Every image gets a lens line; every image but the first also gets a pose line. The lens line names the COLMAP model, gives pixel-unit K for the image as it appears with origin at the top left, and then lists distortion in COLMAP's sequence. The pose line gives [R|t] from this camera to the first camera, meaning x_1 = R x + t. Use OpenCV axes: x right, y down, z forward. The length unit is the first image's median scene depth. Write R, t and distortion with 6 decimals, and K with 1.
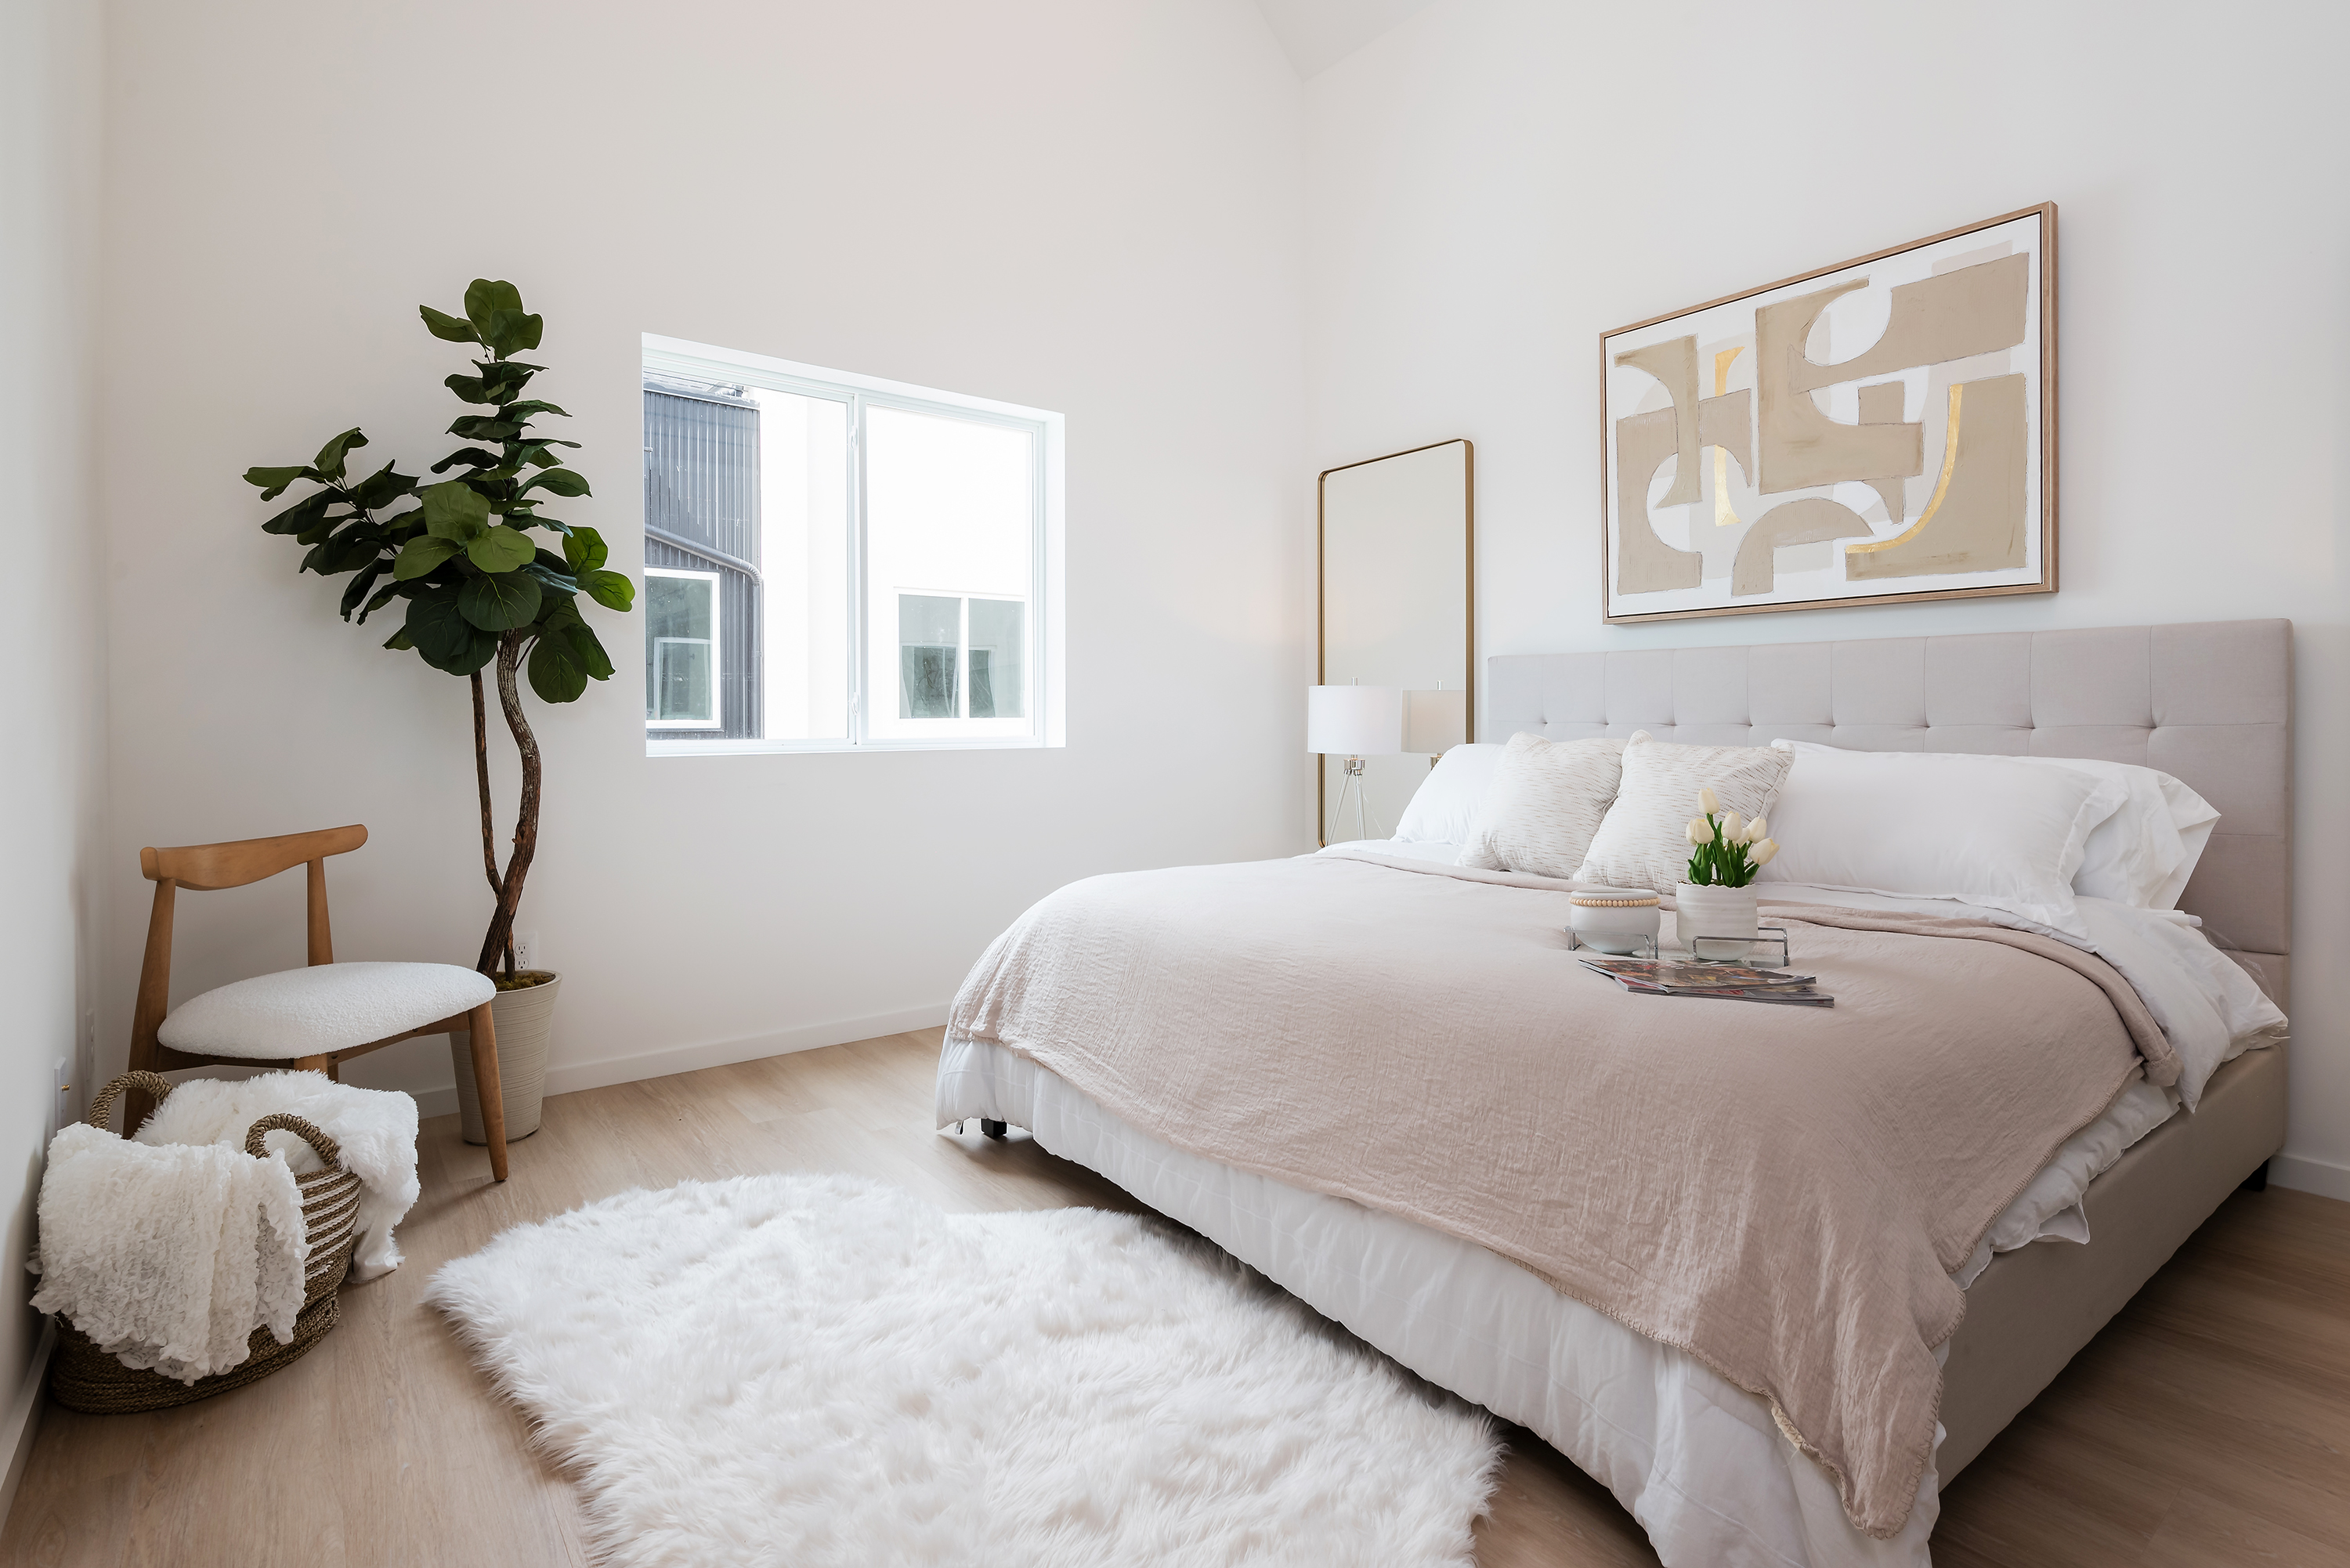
lens RADIAL K [[1131.6, 0, 1160.8], [0, 1131.6, 714.4], [0, 0, 1]] dist [-0.002160, -0.001504]
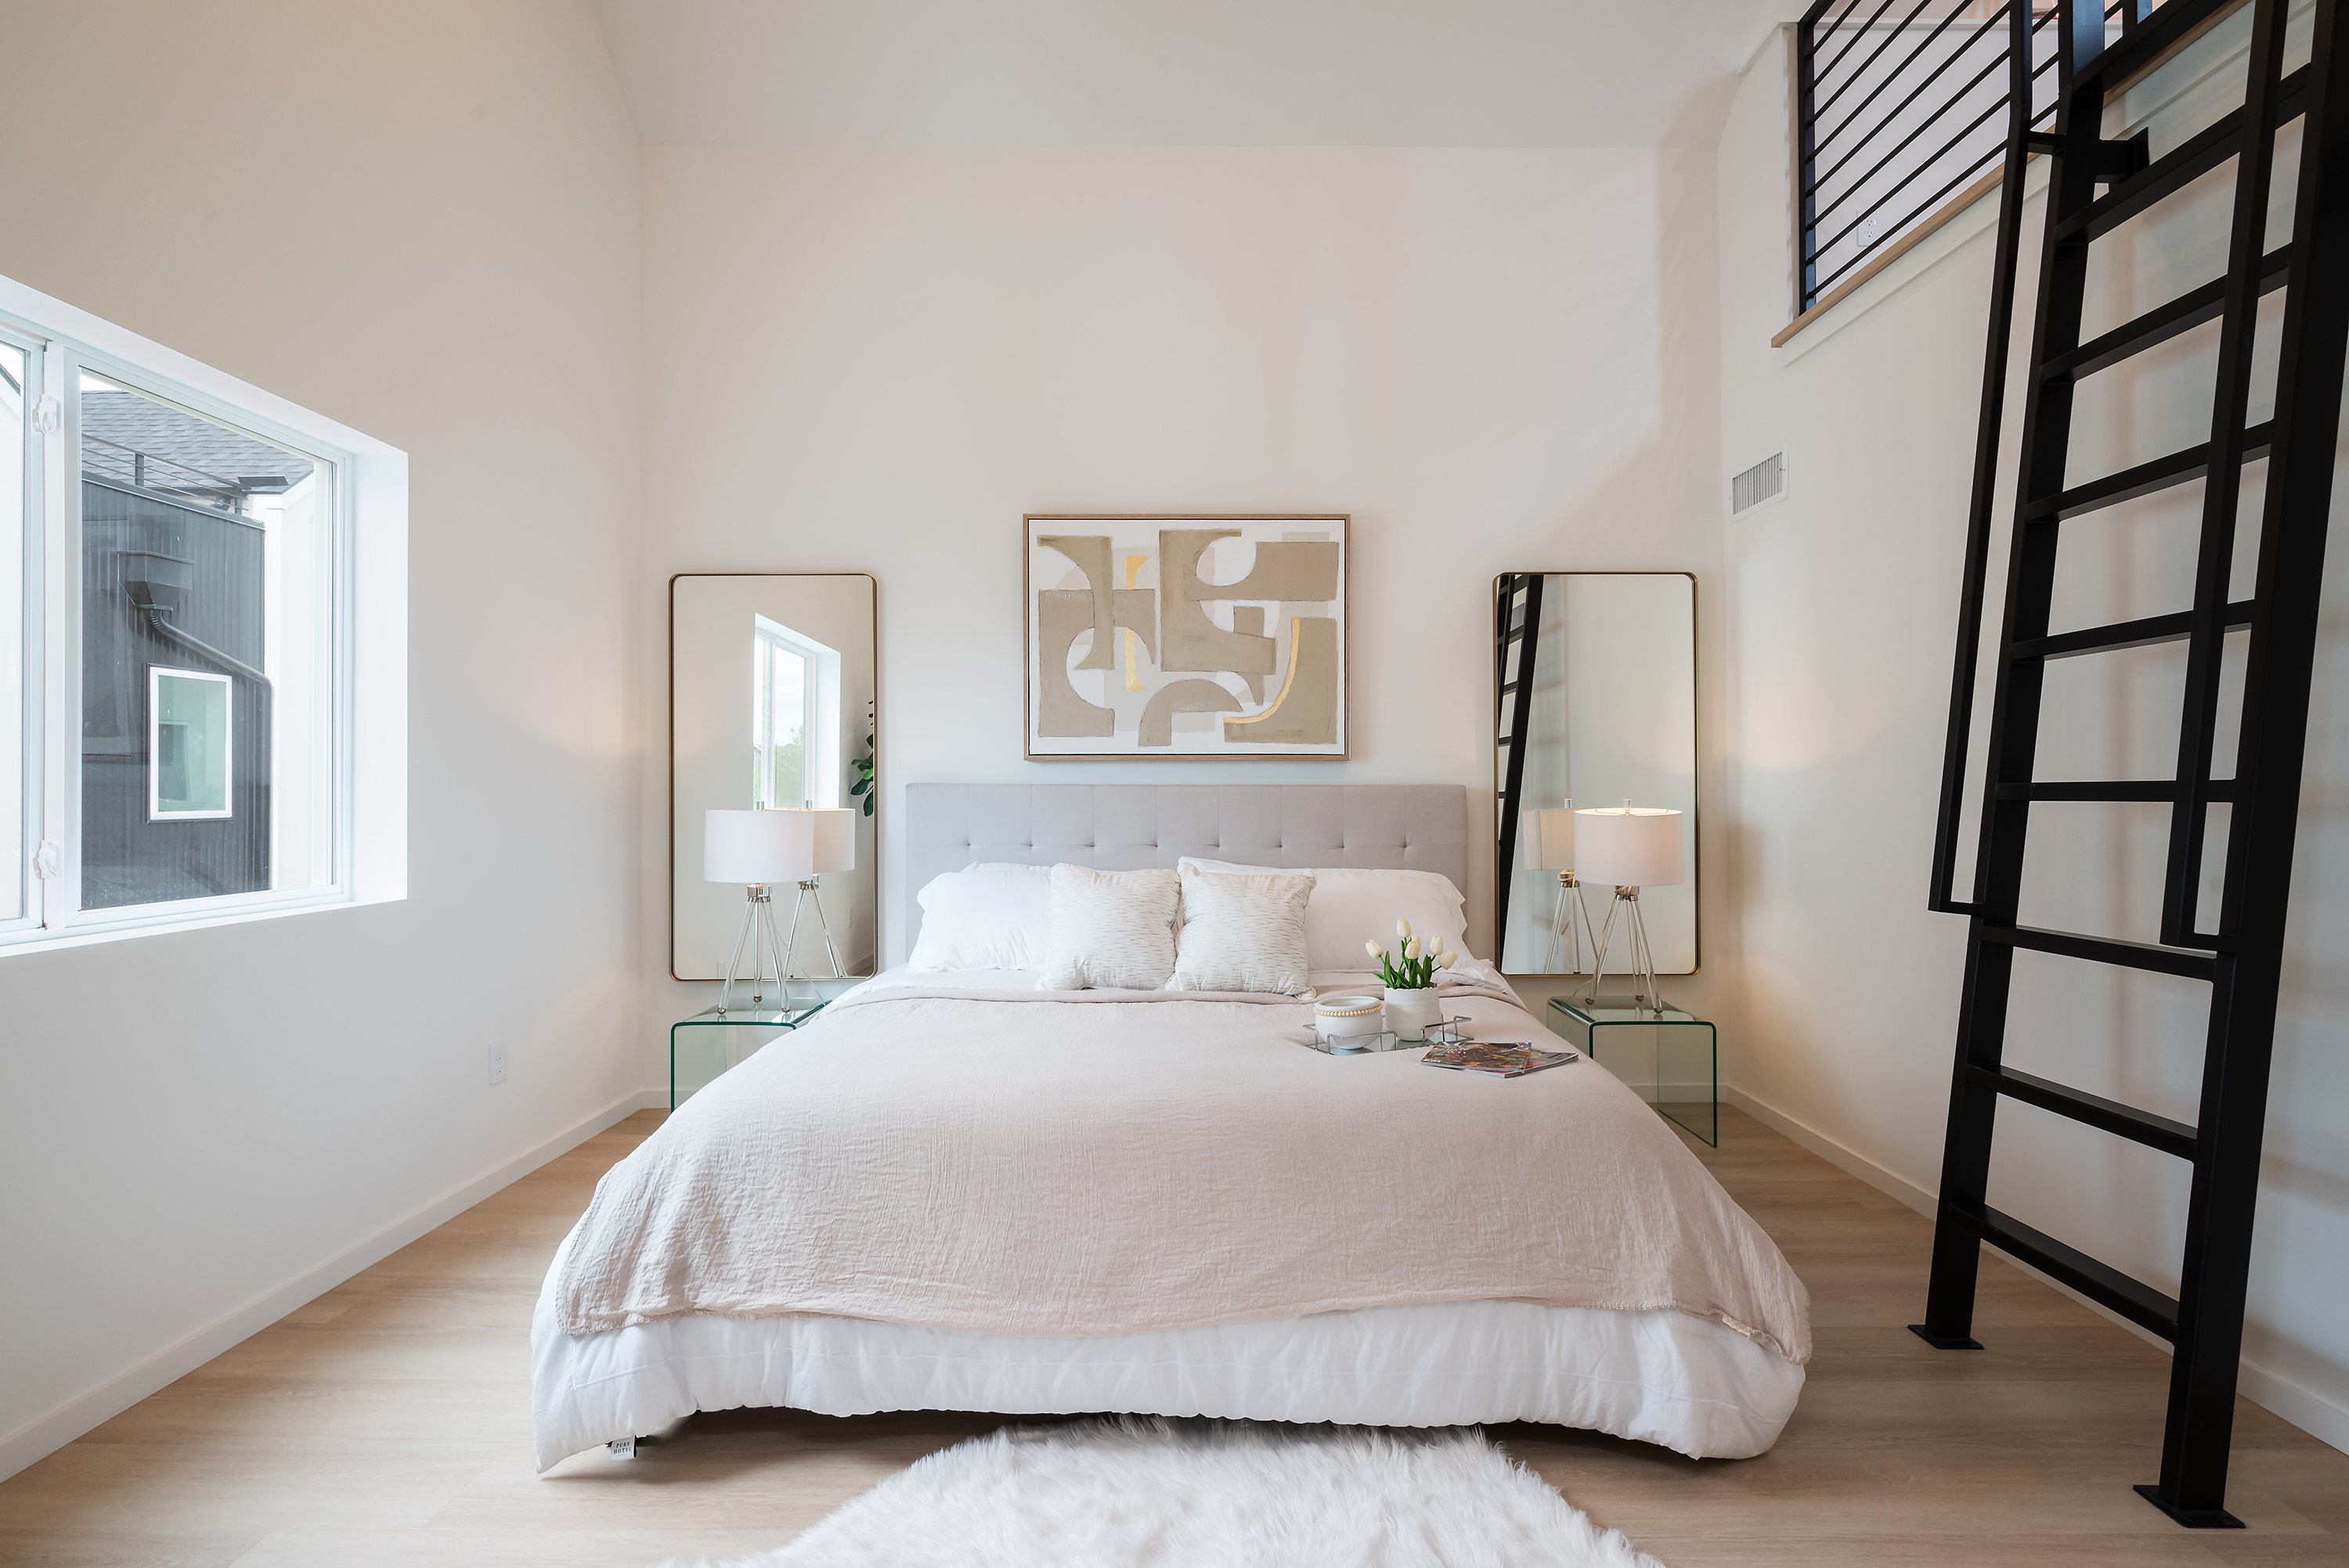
lens RADIAL K [[1022.2, 0, 1165.6], [0, 1022.2, 788.1], [0, 0, 1]] dist [-0.001530, -0.000005]
pose [[0.623909, 0.001650, 0.781496, -0.486139], [0.003074, 0.999985, -0.004566, -0.064178], [-0.781491, 0.005251, 0.623894, 0.308707]]
